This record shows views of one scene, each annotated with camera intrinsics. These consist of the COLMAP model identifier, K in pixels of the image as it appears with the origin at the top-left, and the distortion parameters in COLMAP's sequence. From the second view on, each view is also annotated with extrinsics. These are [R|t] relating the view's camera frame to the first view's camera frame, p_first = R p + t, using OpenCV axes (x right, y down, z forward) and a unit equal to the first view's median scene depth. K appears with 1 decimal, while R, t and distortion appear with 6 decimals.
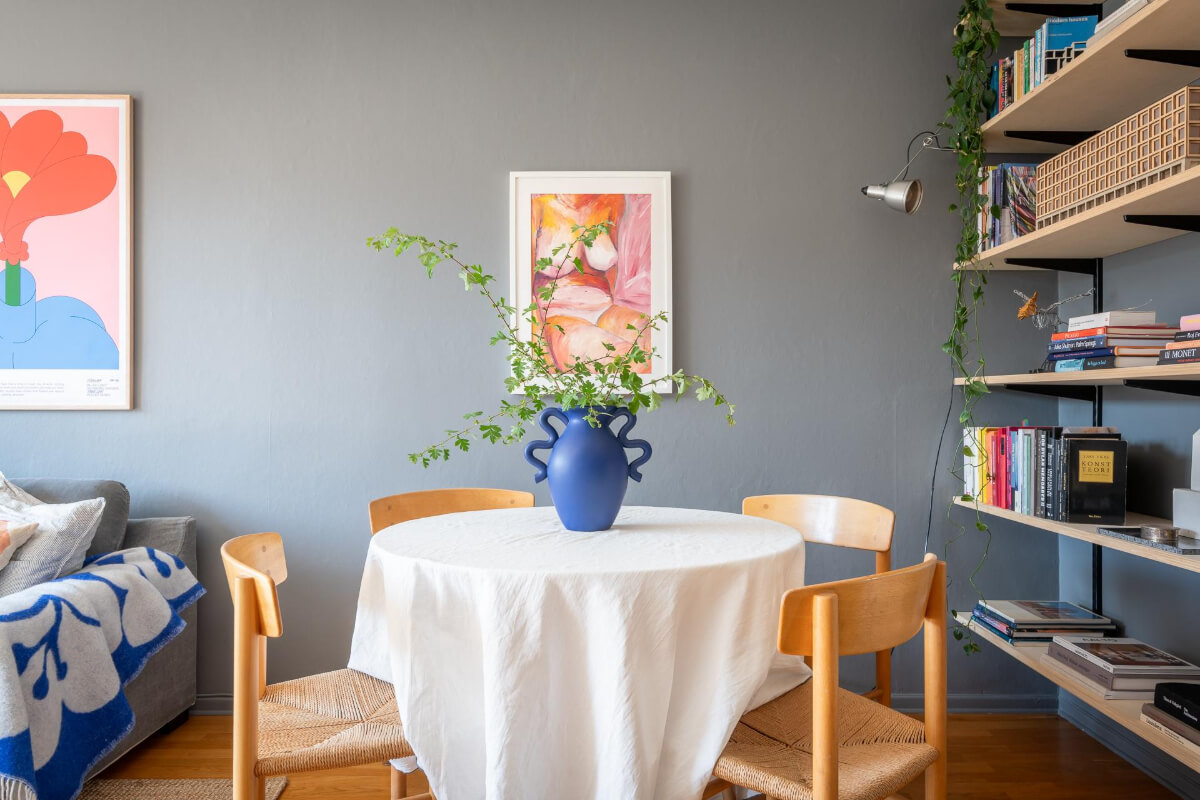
lens RADIAL K [[879.9, 0, 603.3], [0, 879.9, 397.4], [0, 0, 1]] dist [0.010830, 0.000714]
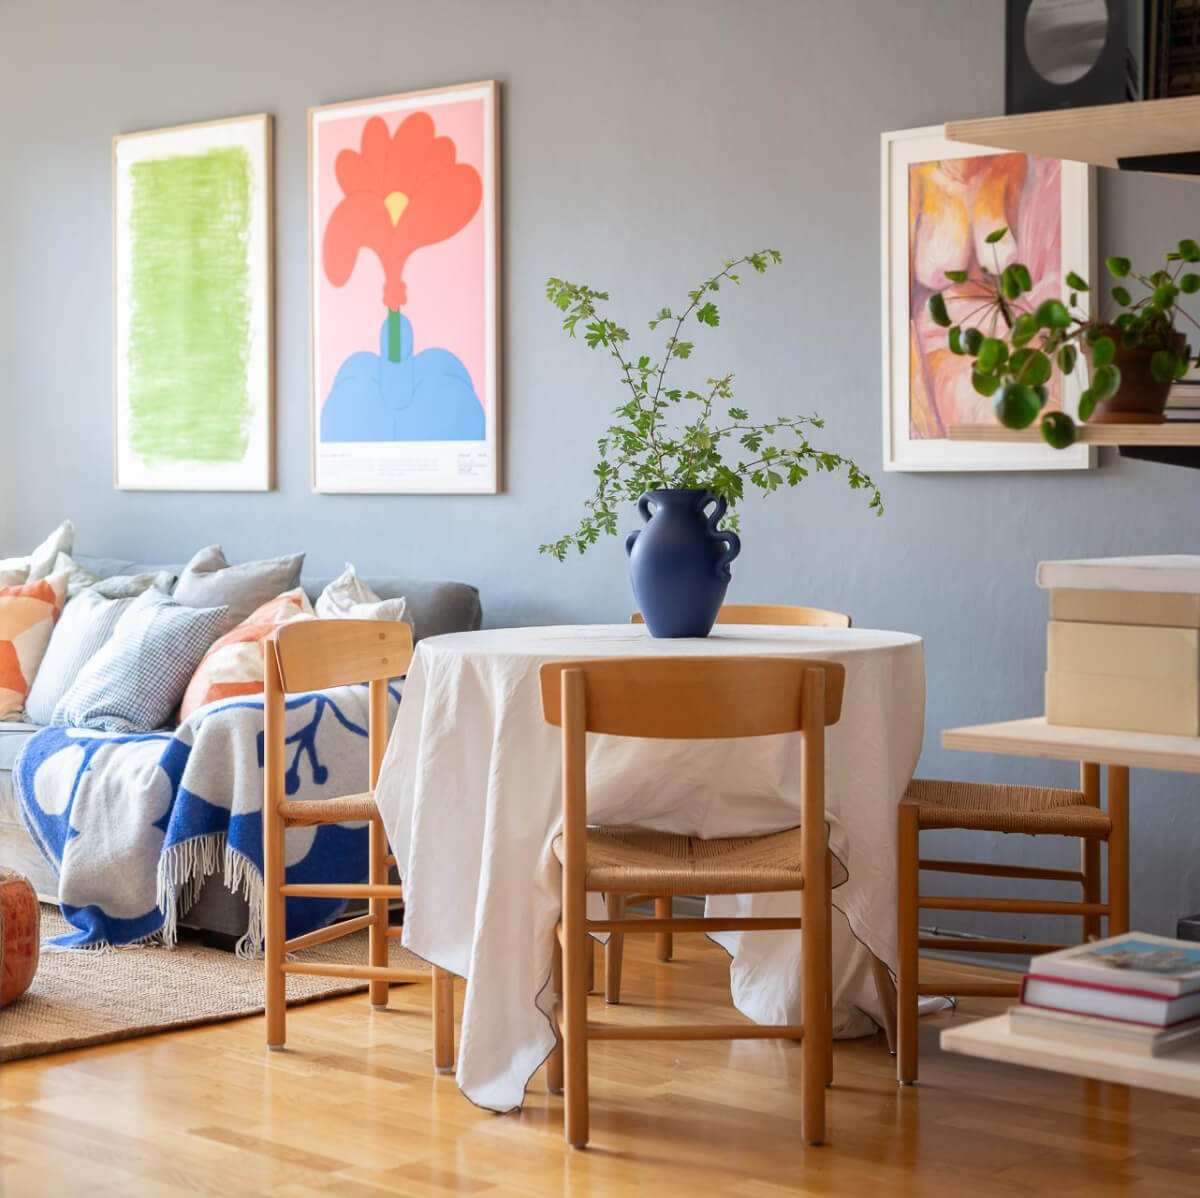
lens RADIAL K [[2614.1, 0, 602.1], [0, 2614.1, 490.6], [0, 0, 1]] dist [0.081870, 0.162829]
pose [[0.707871, 0.001146, -0.706341, 1.136792], [0.007309, 0.999933, 0.008946, -0.008031], [0.706304, -0.011495, 0.707815, -0.541119]]
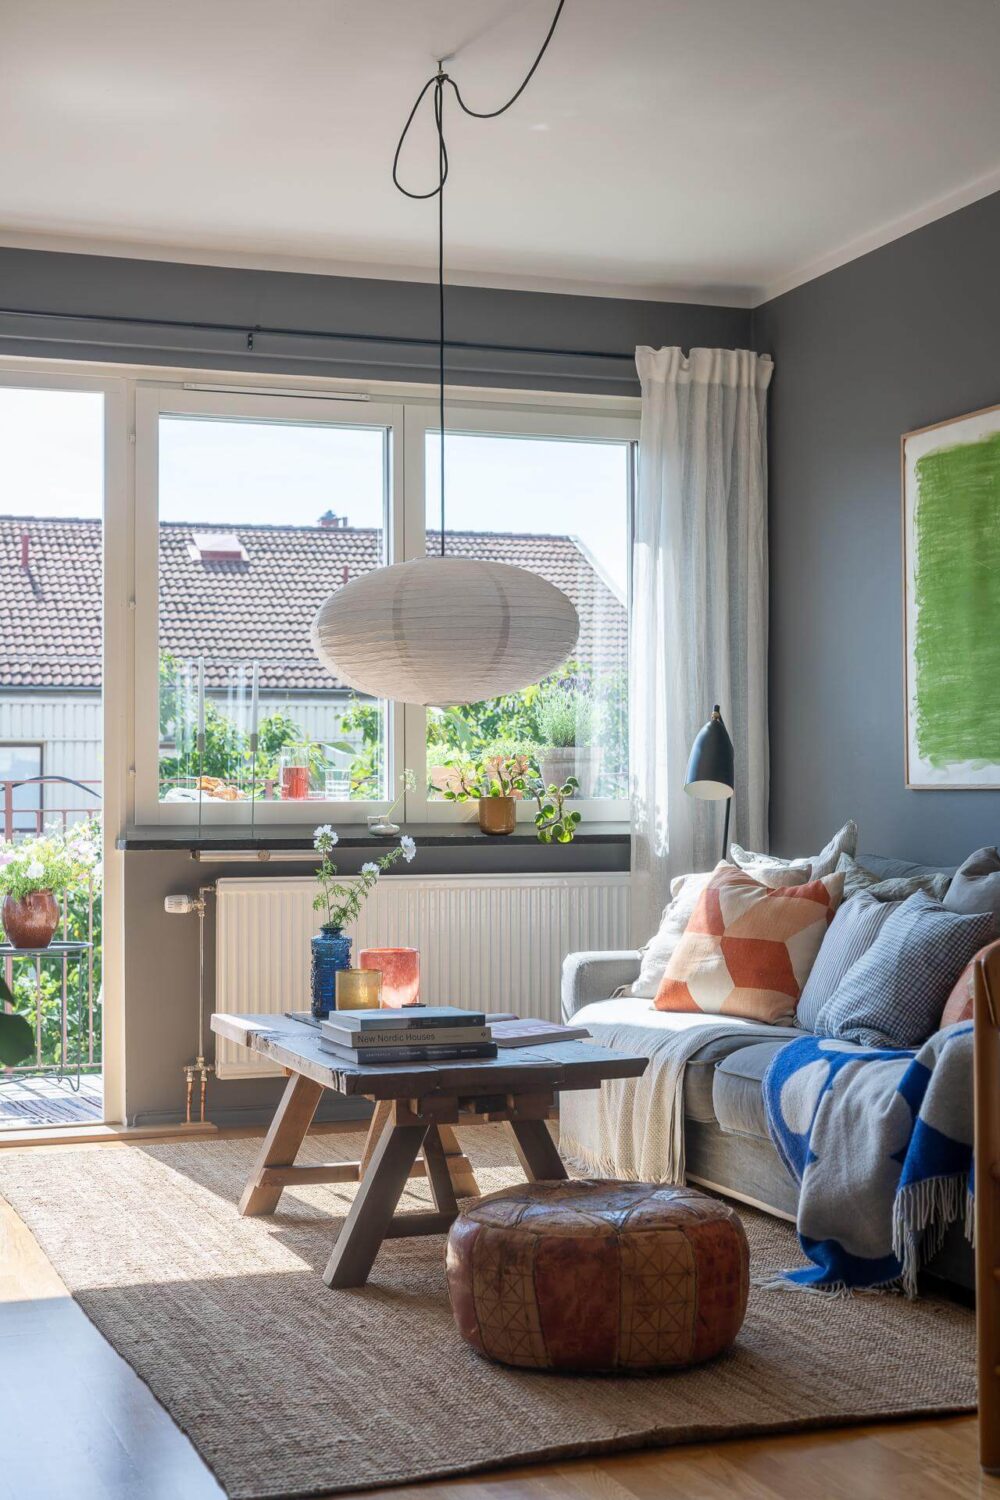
lens RADIAL K [[2121.6, 0, 496.8], [0, 2121.6, 726.7], [0, 0, 1]] dist [0.002816, -0.015880]
pose [[0.348707, -0.034937, -0.936580, 0.750094], [0.011684, 0.999389, -0.032930, 0.013513], [0.937159, 0.000540, 0.348903, -0.124794]]
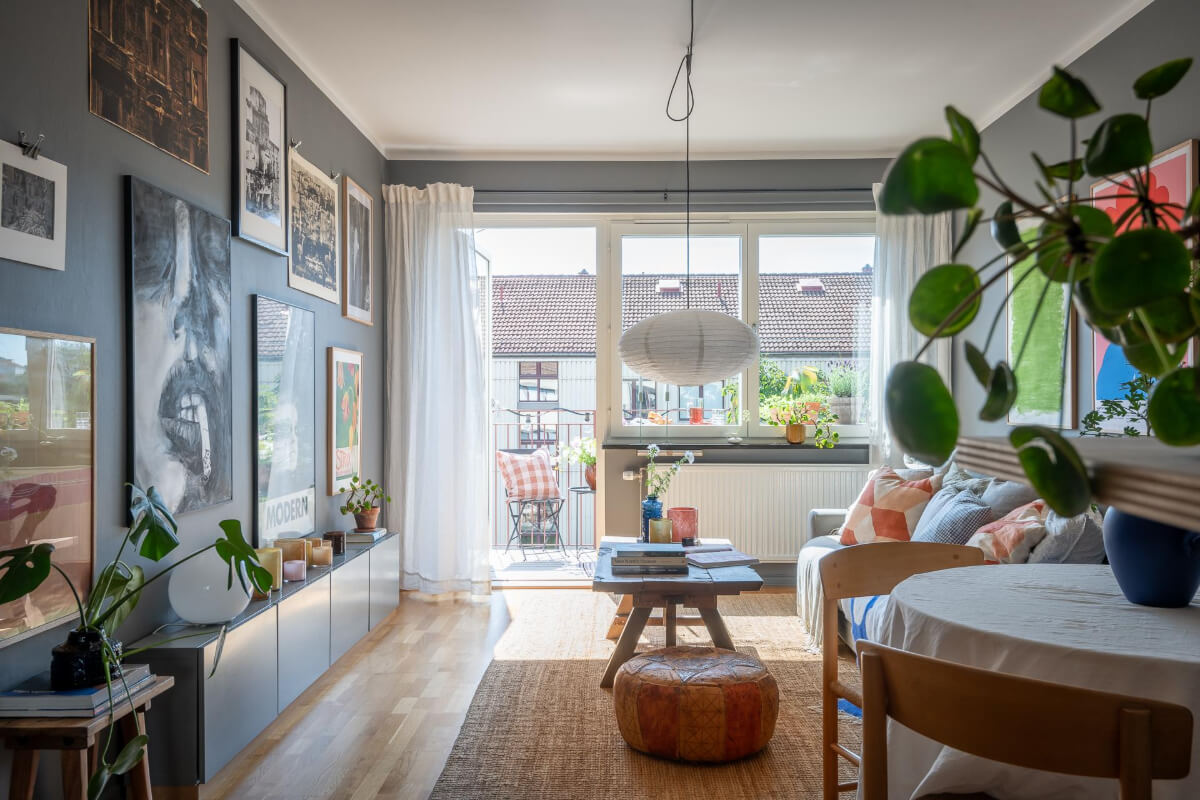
lens RADIAL K [[981.2, 0, 607.3], [0, 981.2, 400.2], [0, 0, 1]] dist [0.012561, -0.003472]
pose [[-0.012818, -0.002551, -0.999915, 0.653919], [0.008370, 0.999961, -0.002658, -0.034790], [0.999883, -0.008403, -0.012796, 0.319114]]
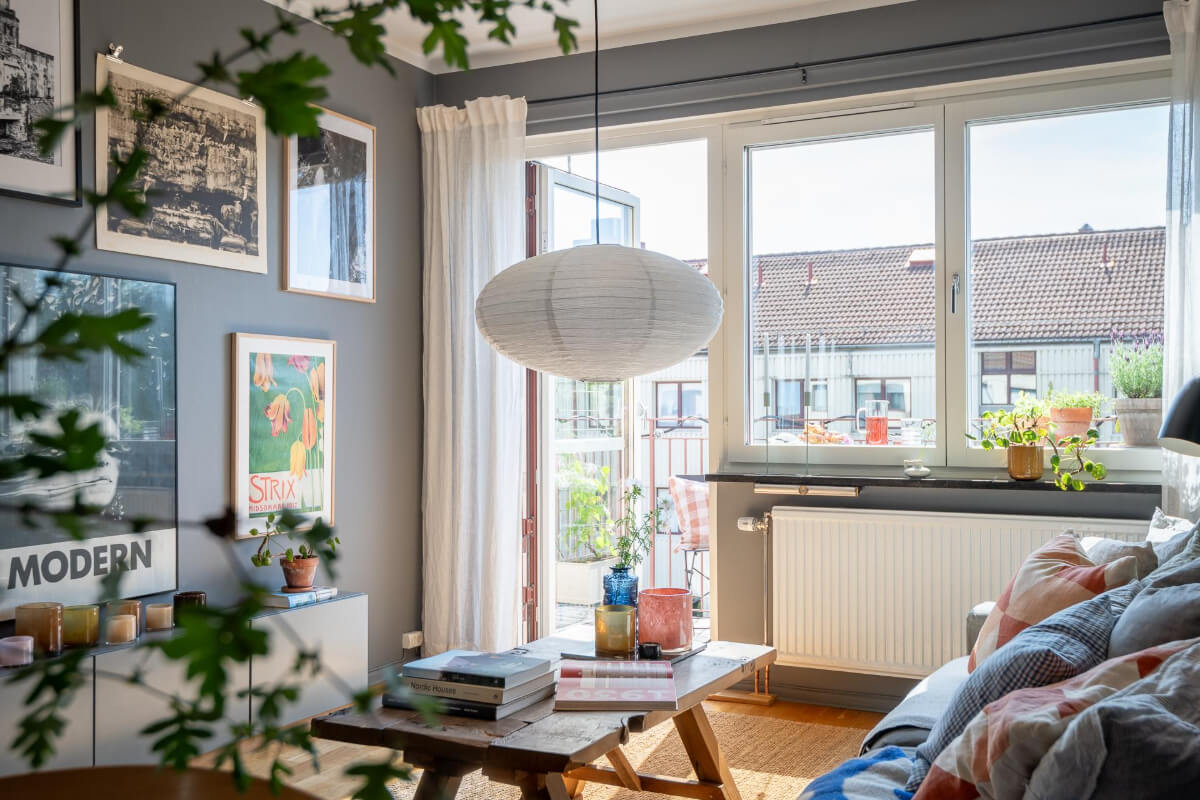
lens RADIAL K [[1184.5, 0, 606.7], [0, 1184.5, 399.6], [0, 0, 1]] dist [0.020659, -0.007492]
pose [[-0.453679, -0.004355, -0.891155, 0.072036], [0.009629, 0.999906, -0.009789, -0.033123], [0.891113, -0.013022, -0.453594, 0.898919]]
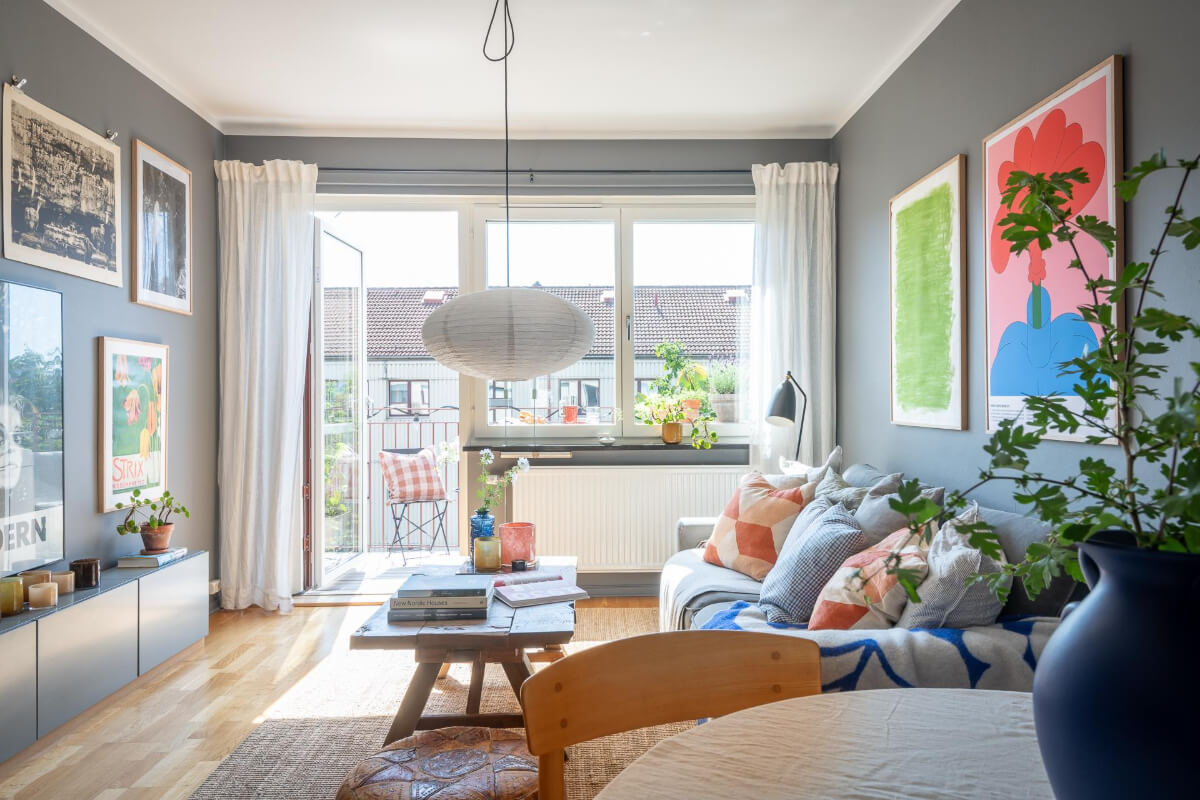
lens RADIAL K [[837.5, 0, 611.6], [0, 837.5, 396.8], [0, 0, 1]] dist [0.035730, -0.036647]
pose [[0.033543, -0.003232, -0.999432, 0.218696], [0.012597, 0.999917, -0.002811, -0.034698], [0.999358, -0.012495, 0.033581, 0.518650]]
